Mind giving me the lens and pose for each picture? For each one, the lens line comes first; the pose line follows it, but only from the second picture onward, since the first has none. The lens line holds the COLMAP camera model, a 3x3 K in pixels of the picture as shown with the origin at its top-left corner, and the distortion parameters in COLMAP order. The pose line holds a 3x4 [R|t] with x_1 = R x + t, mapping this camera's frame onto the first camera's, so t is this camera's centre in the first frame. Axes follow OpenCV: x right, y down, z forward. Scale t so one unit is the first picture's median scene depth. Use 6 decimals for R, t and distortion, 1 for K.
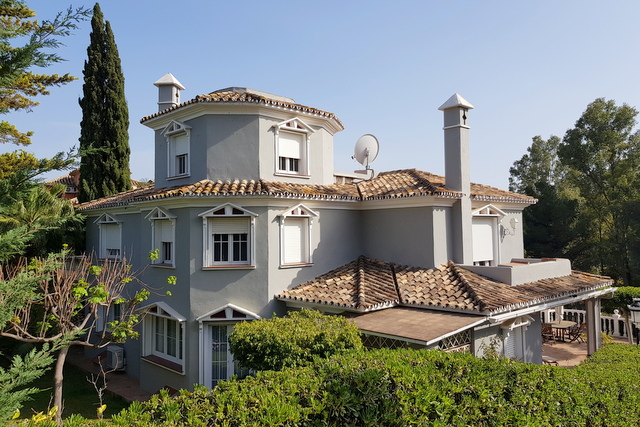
lens RADIAL K [[518.3, 0, 320.0], [0, 518.3, 213.5], [0, 0, 1]] dist [0.135738, -0.180404]
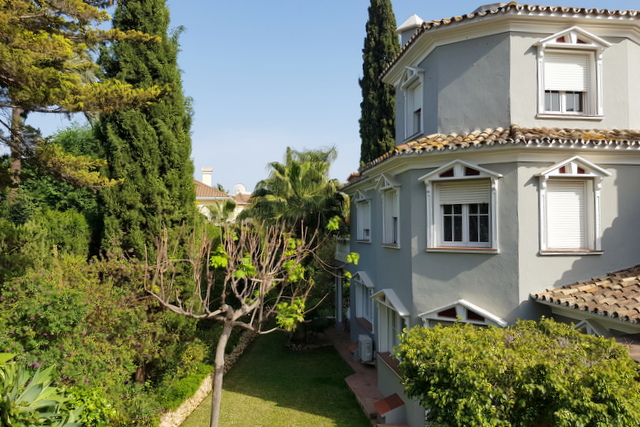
lens RADIAL K [[518.3, 0, 320.0], [0, 518.3, 213.5], [0, 0, 1]] dist [0.135738, -0.180404]
pose [[0.807524, -0.005082, -0.589813, 0.094747], [0.008541, 0.999959, 0.003077, 0.048228], [0.589773, -0.007522, 0.807534, 0.290943]]
